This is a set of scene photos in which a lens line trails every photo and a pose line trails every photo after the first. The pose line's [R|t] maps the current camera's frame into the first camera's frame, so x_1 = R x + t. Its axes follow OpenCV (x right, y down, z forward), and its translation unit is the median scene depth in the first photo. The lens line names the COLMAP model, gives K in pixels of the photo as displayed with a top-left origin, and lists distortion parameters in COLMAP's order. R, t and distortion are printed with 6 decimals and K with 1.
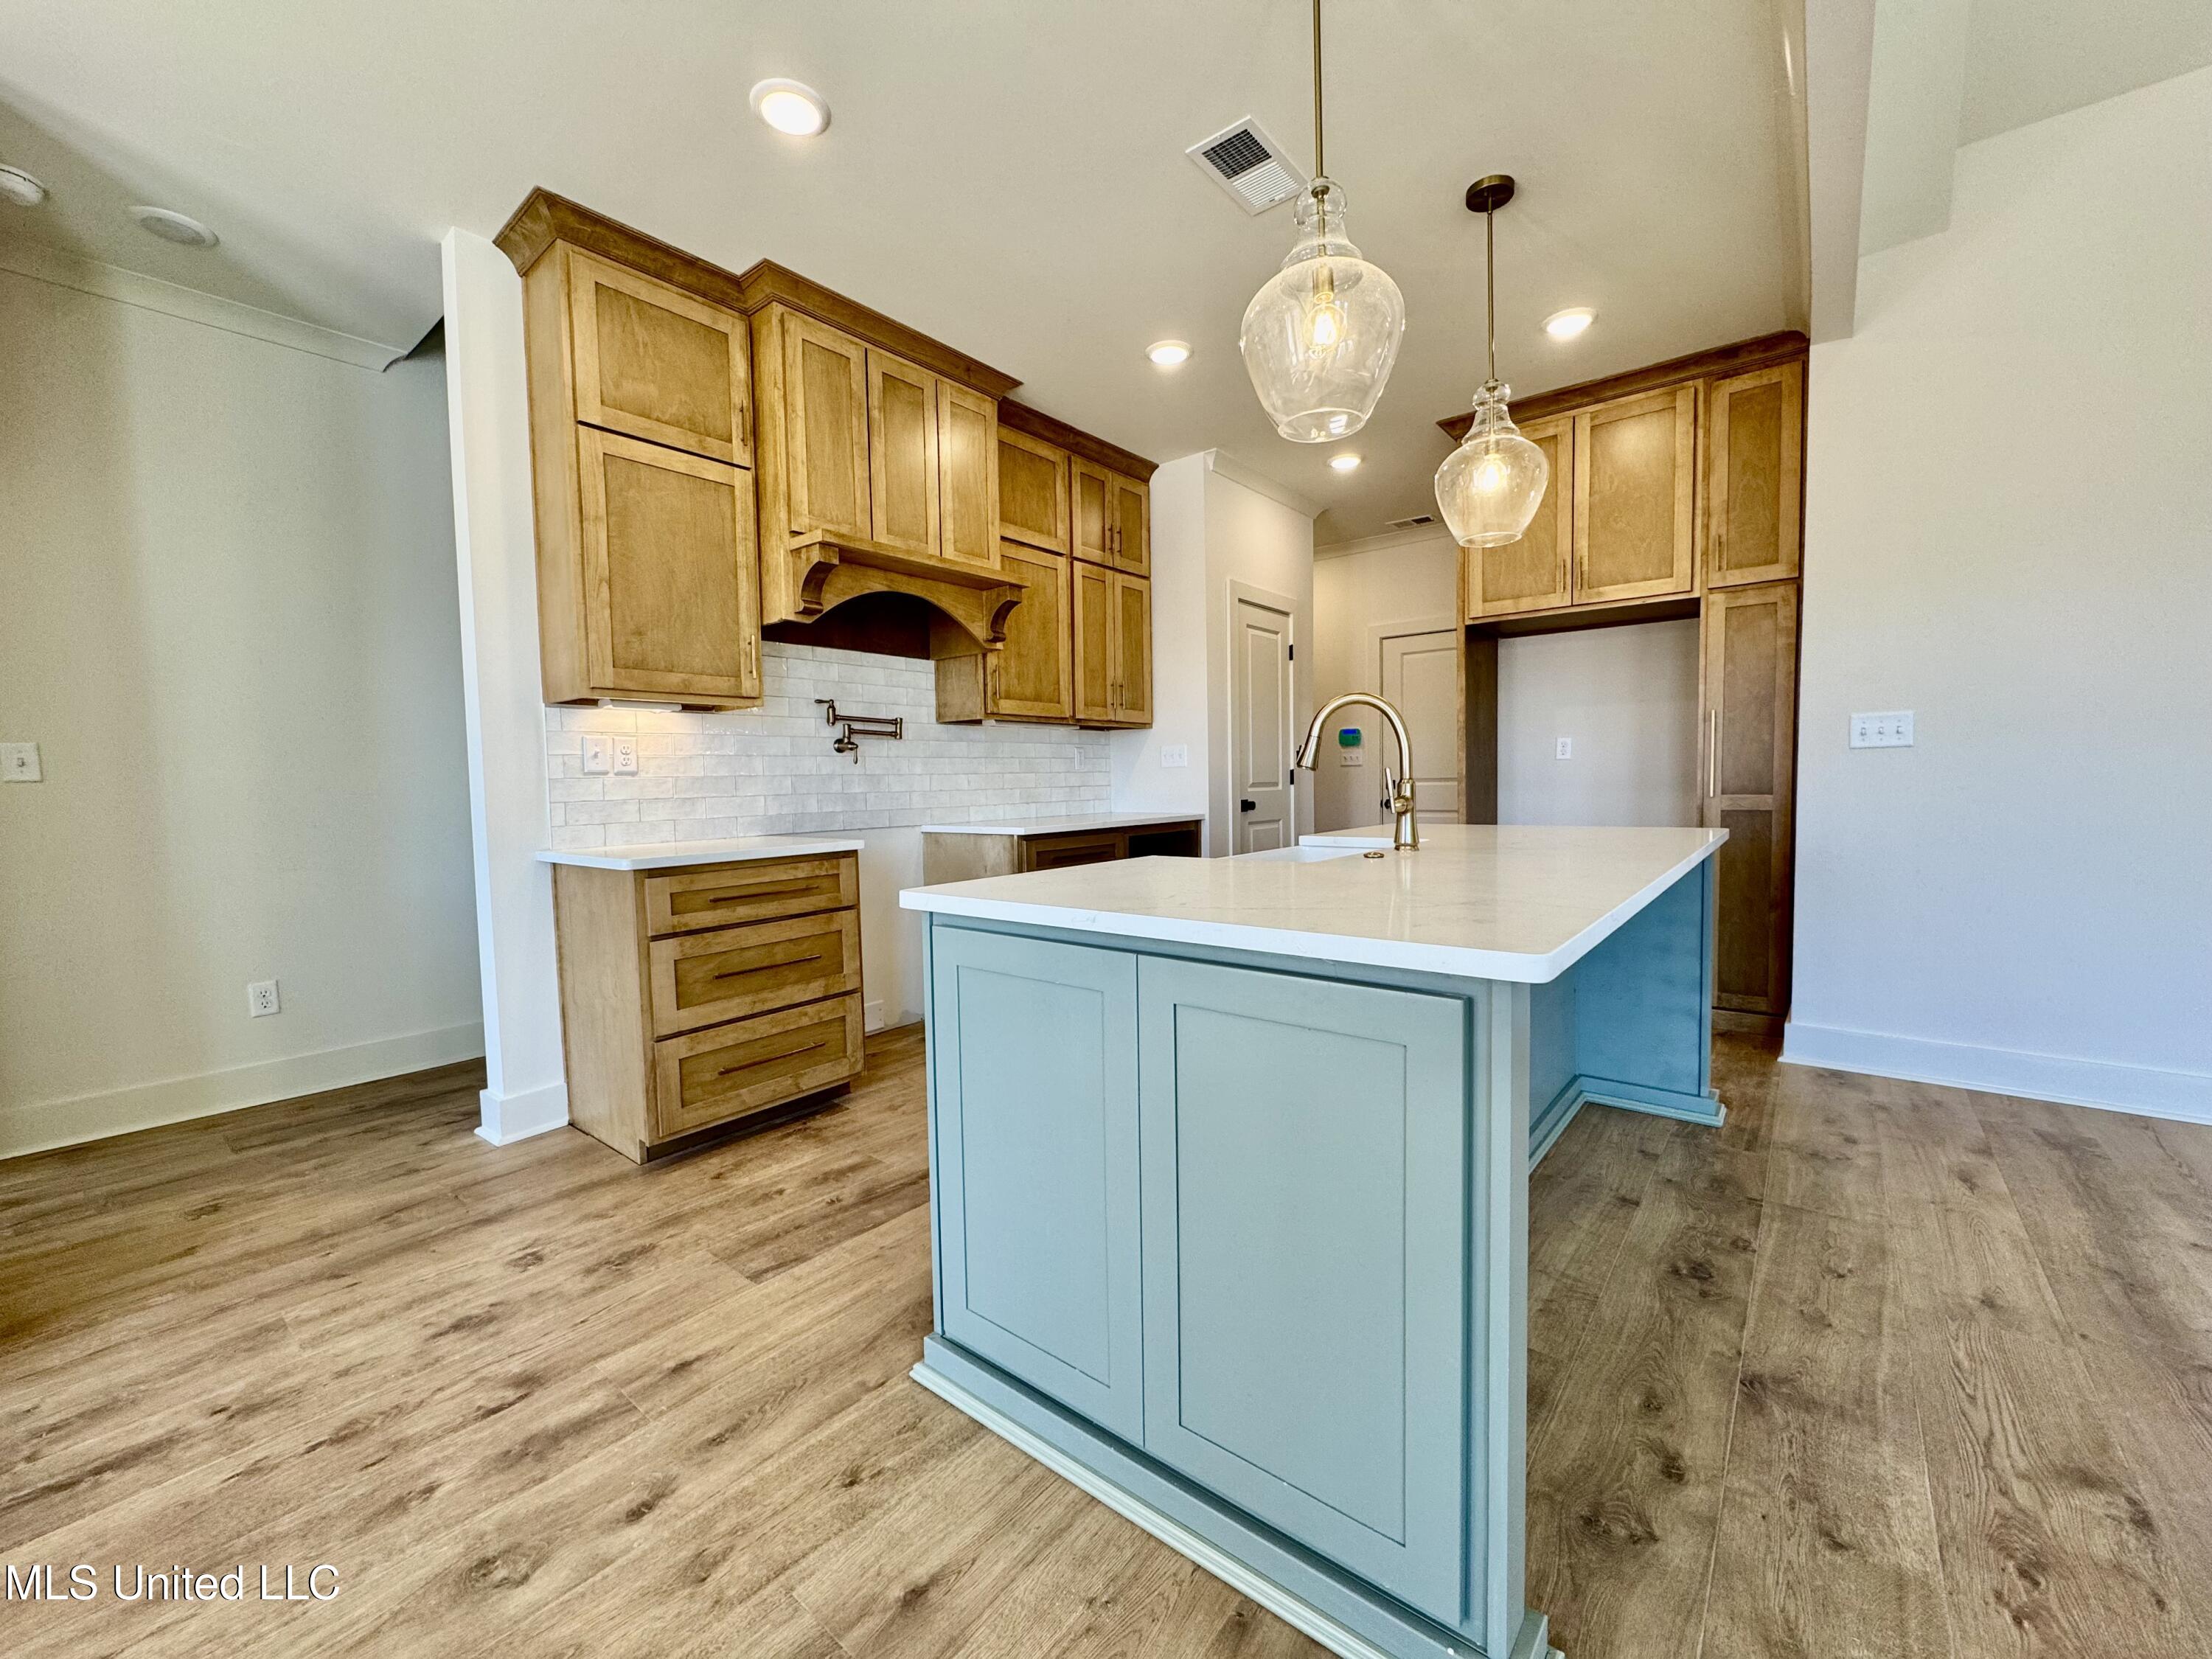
lens RADIAL K [[885.3, 0, 1106.8], [0, 885.3, 829.9], [0, 0, 1]] dist [-0.003812, -0.000014]
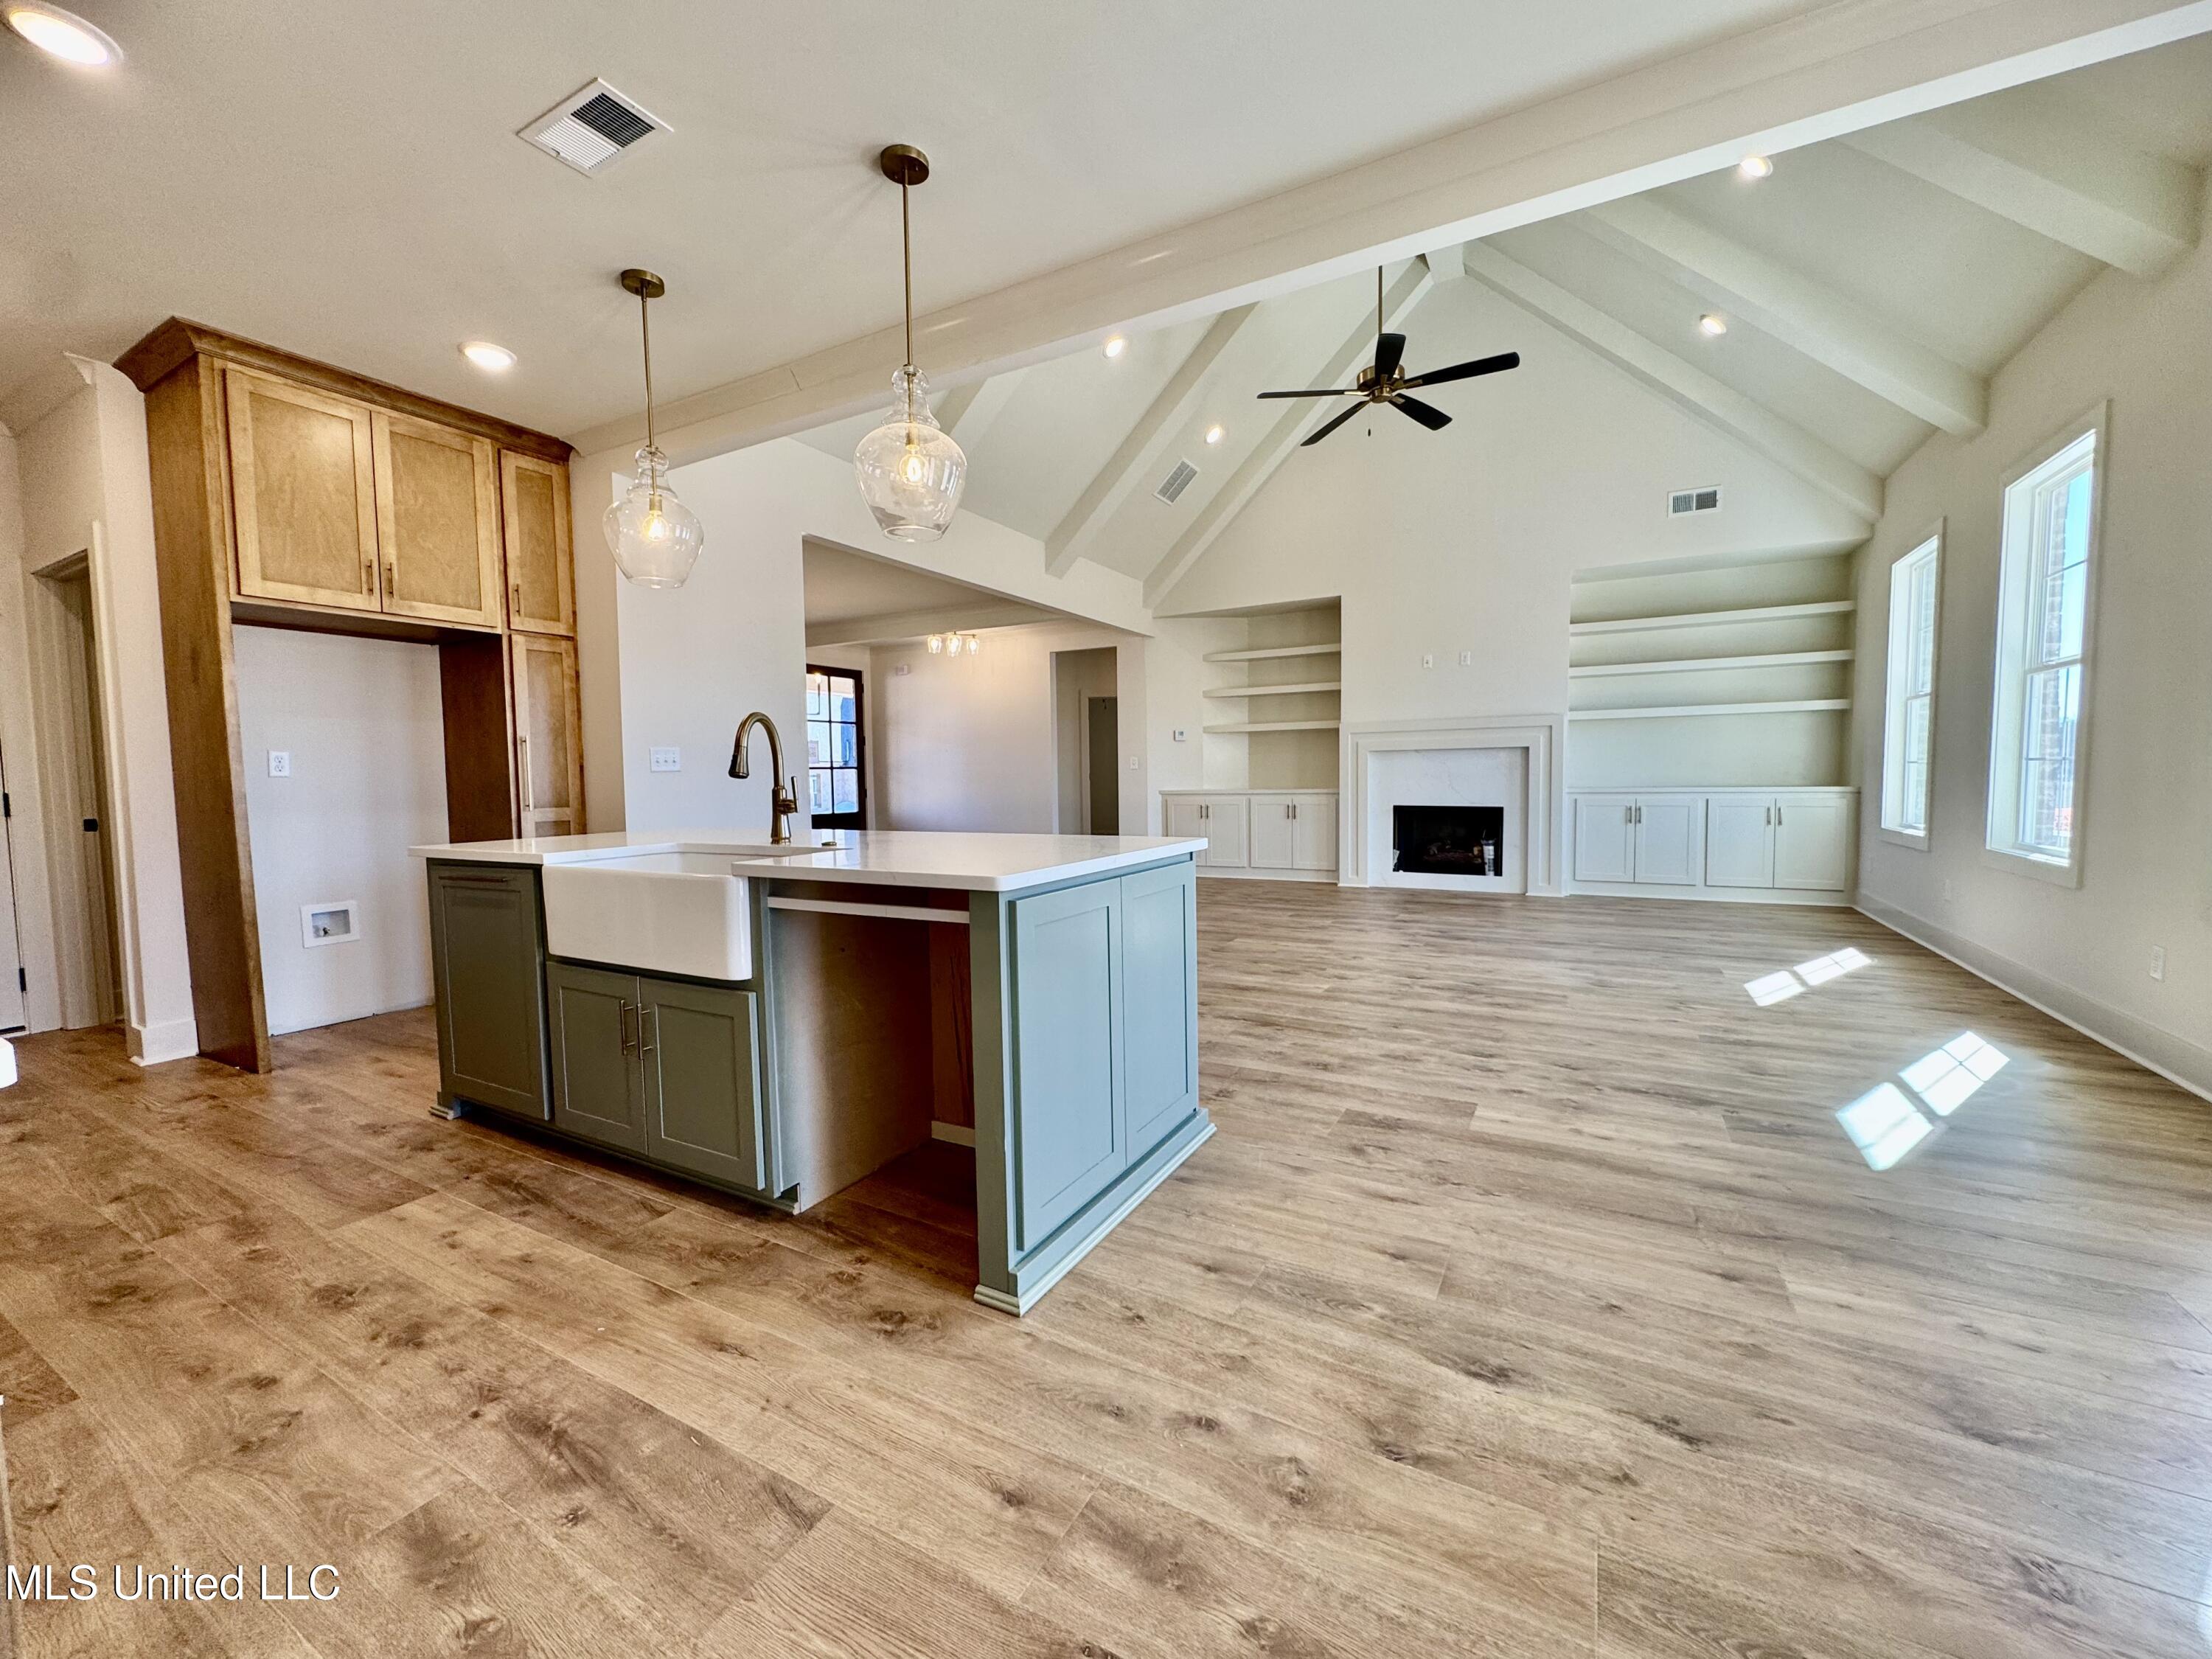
lens RADIAL K [[885.3, 0, 1103.7], [0, 885.3, 830.5], [0, 0, 1]] dist [-0.003812, -0.000014]
pose [[-0.178244, -0.038586, 0.983229, -1.150372], [0.076110, 0.995697, 0.052873, -0.030847], [-0.981038, 0.084258, -0.174540, 0.919439]]
